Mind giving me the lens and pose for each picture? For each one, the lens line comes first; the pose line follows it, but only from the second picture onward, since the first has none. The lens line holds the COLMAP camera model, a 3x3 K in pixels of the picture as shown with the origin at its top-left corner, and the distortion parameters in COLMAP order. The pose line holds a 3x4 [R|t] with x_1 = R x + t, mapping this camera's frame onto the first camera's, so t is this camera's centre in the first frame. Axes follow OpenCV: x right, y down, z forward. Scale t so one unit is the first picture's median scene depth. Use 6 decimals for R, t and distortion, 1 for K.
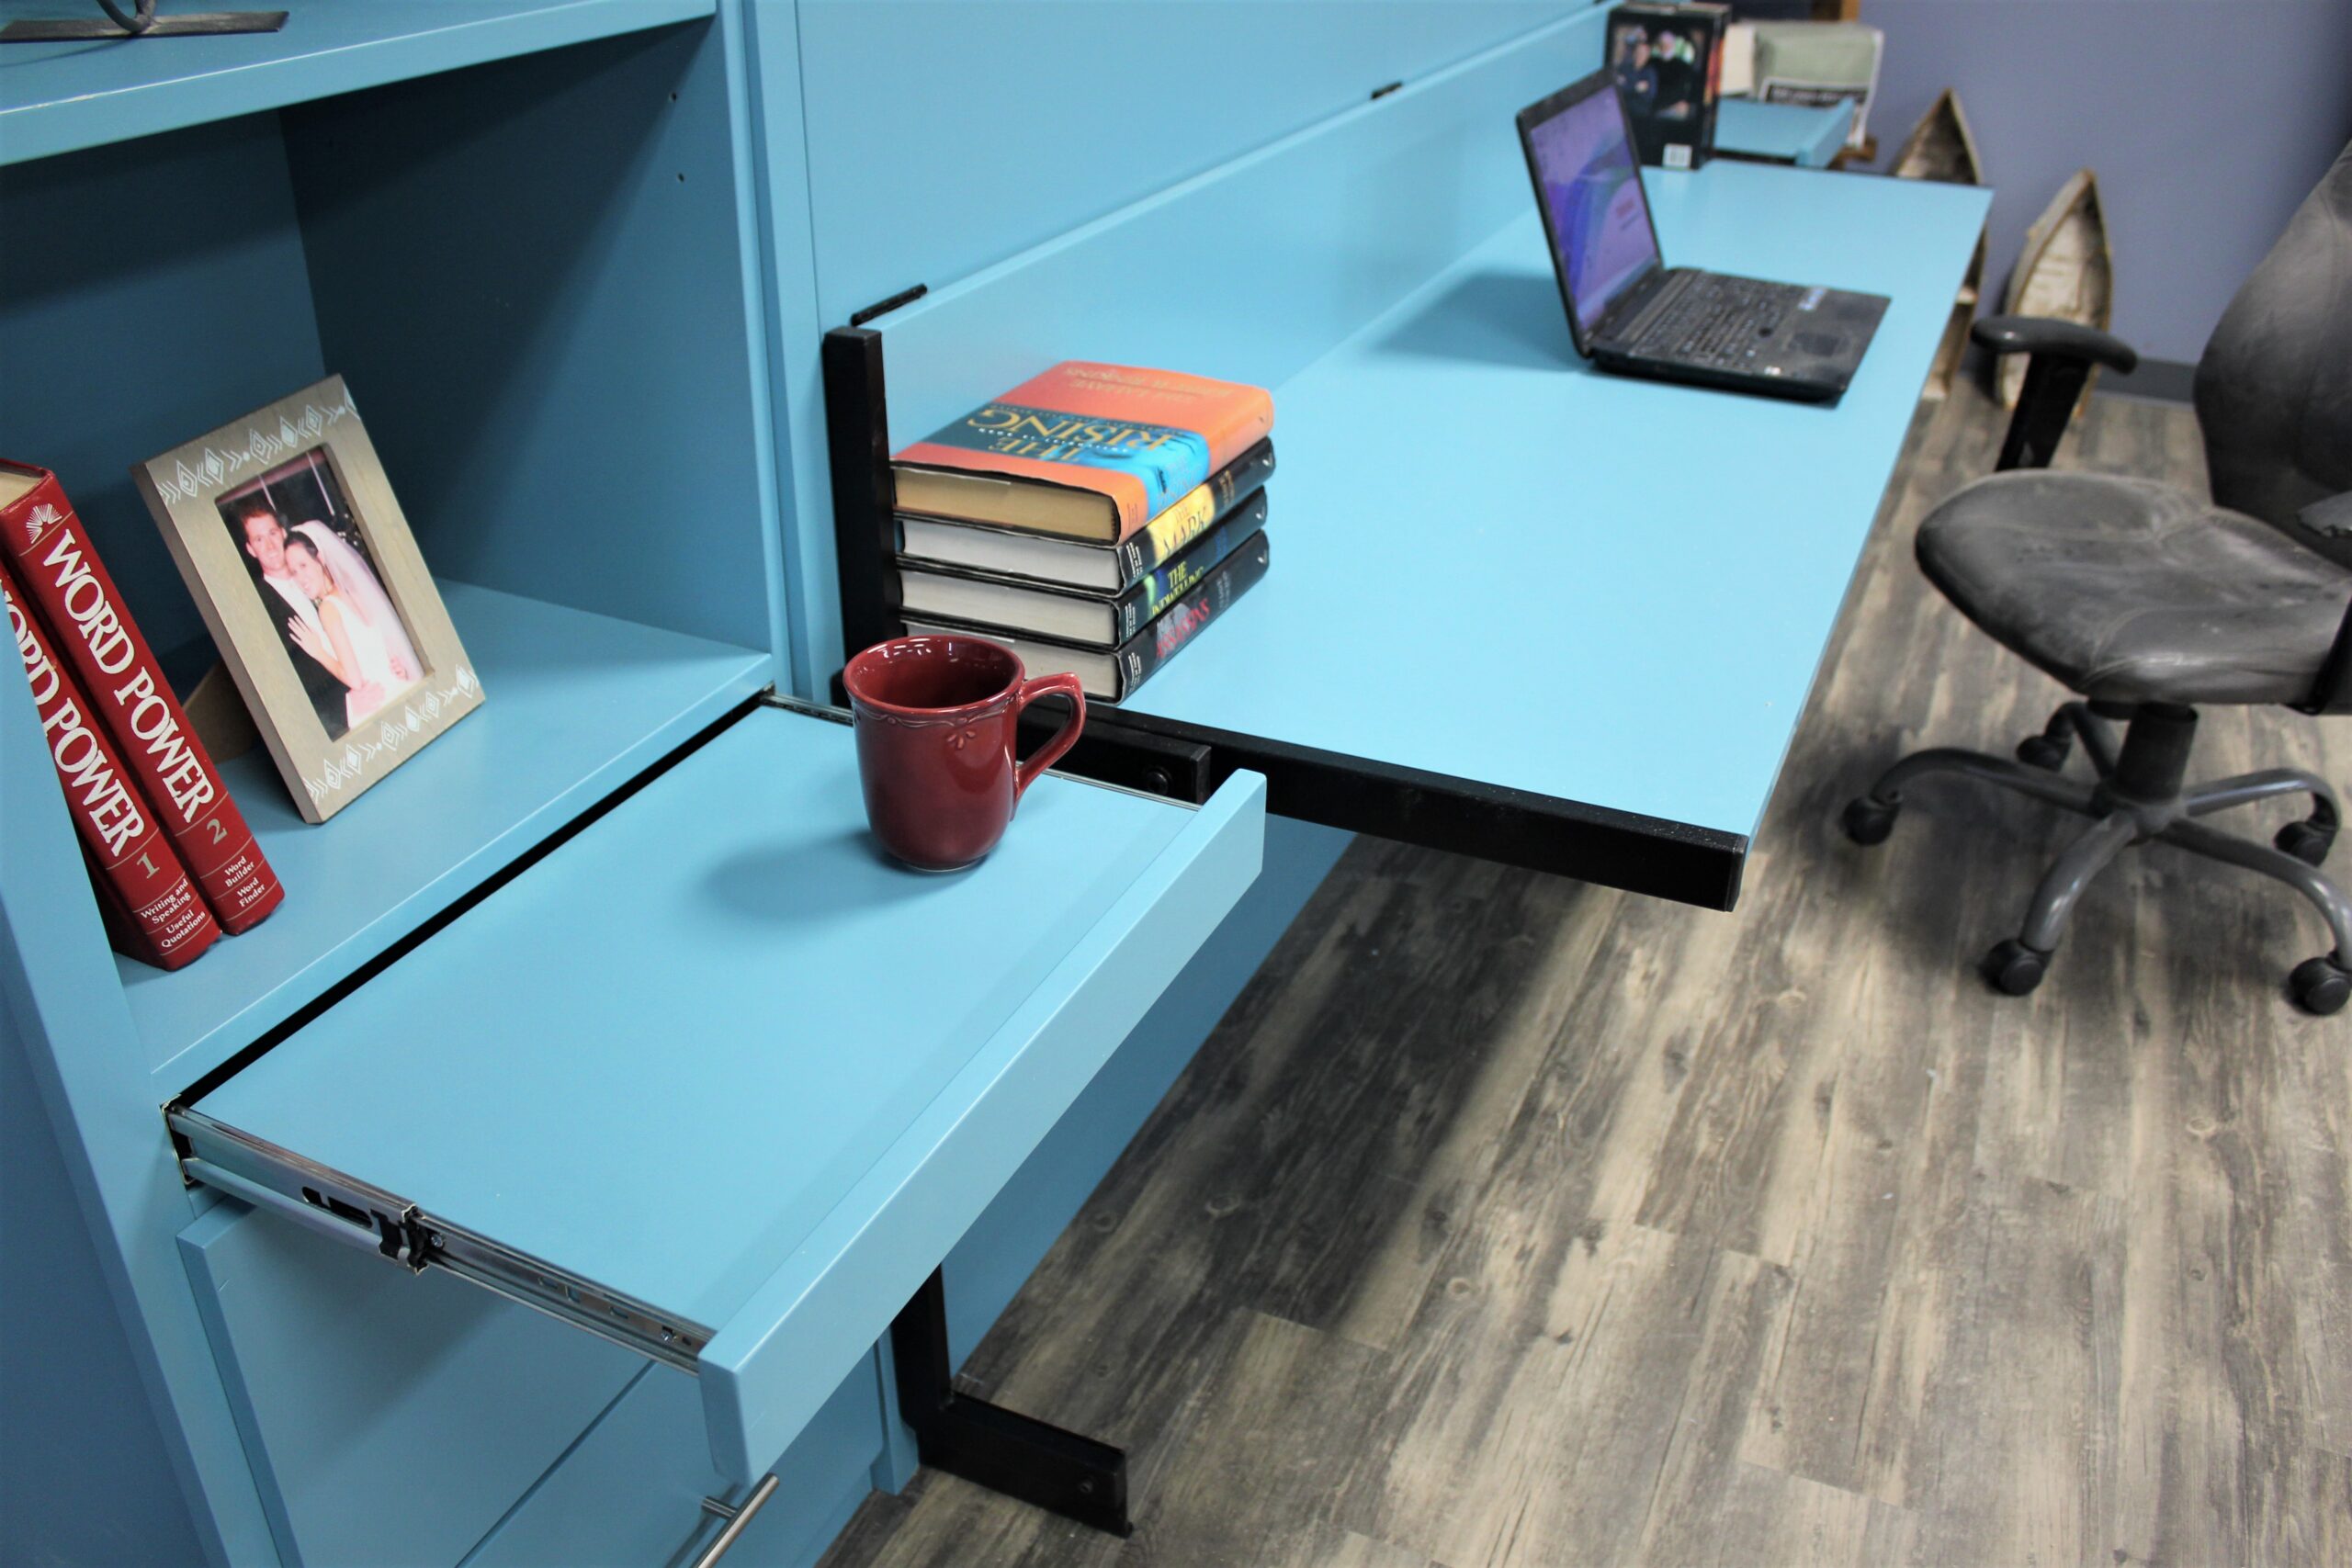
lens RADIAL K [[1966.4, 0, 1172.9], [0, 1966.4, 768.2], [0, 0, 1]] dist [-0.160557, 0.141421]
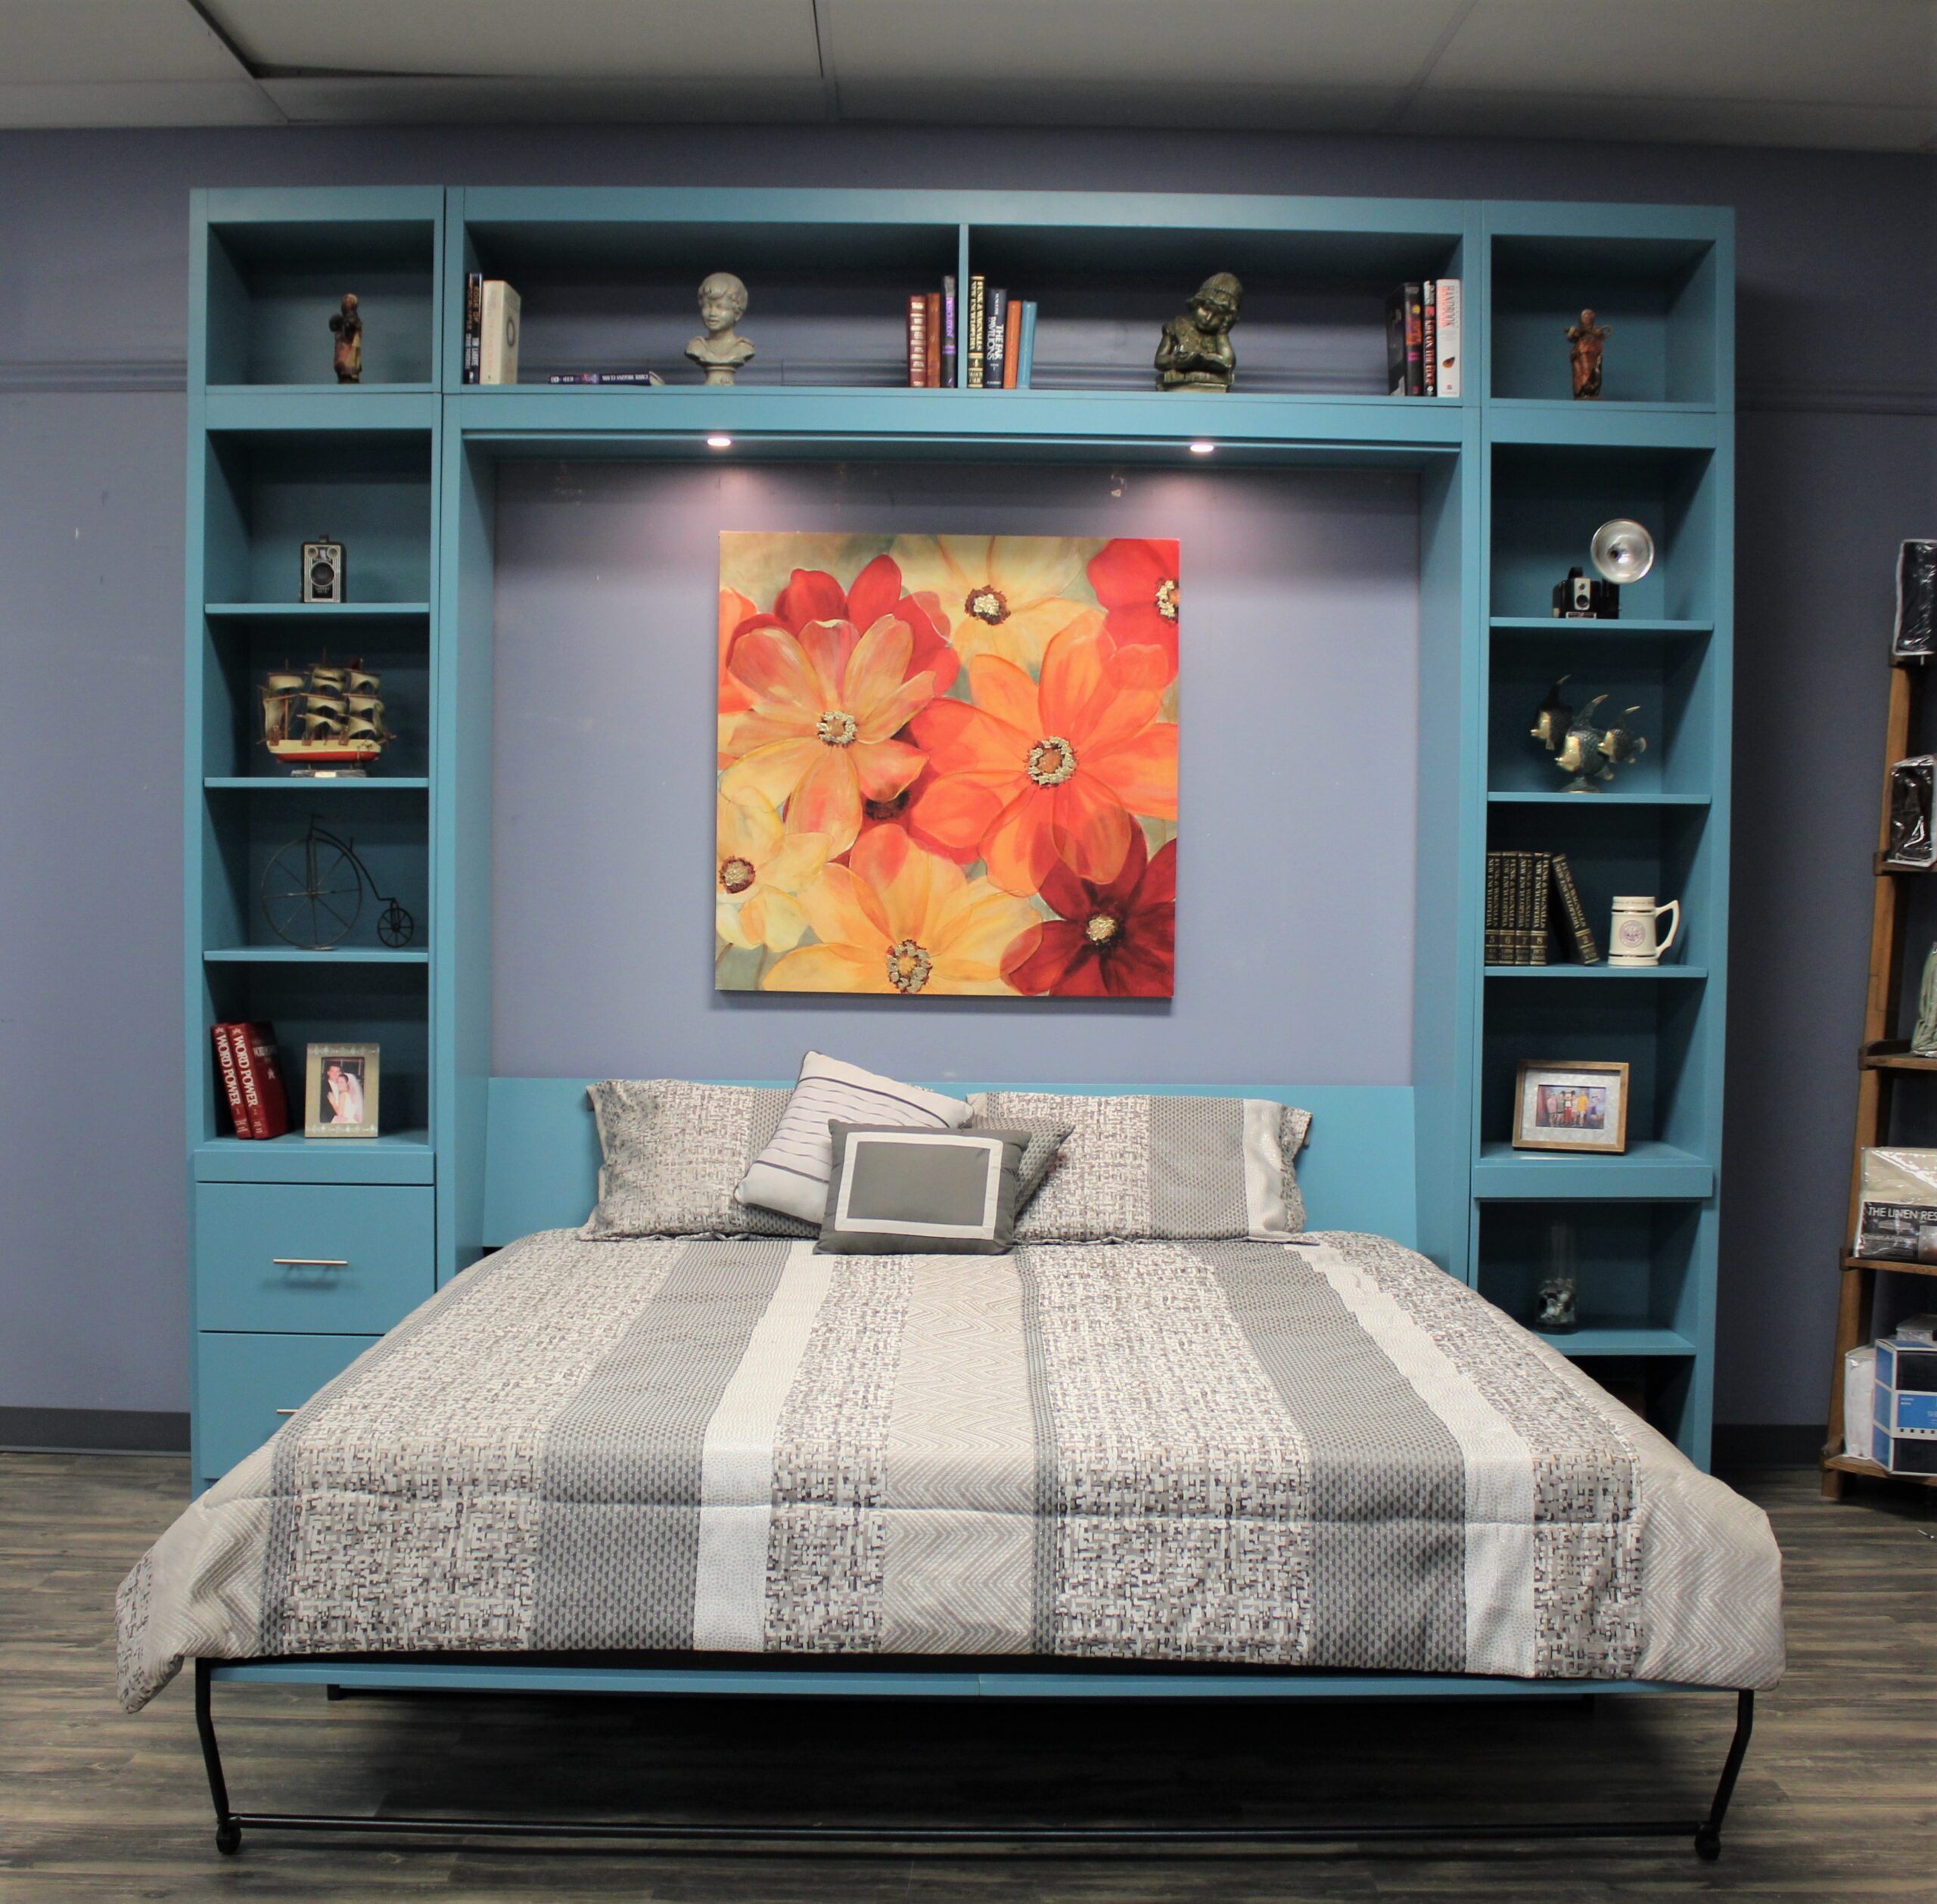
lens RADIAL K [[2400.5, 0, 923.5], [0, 2400.5, 954.3], [0, 0, 1]] dist [-0.169844, 0.164633]
pose [[0.420347, 0.033885, -0.906730, 4.590766], [-0.437744, 0.882894, -0.169937, -0.031000], [0.794788, 0.468349, 0.385955, -0.071880]]
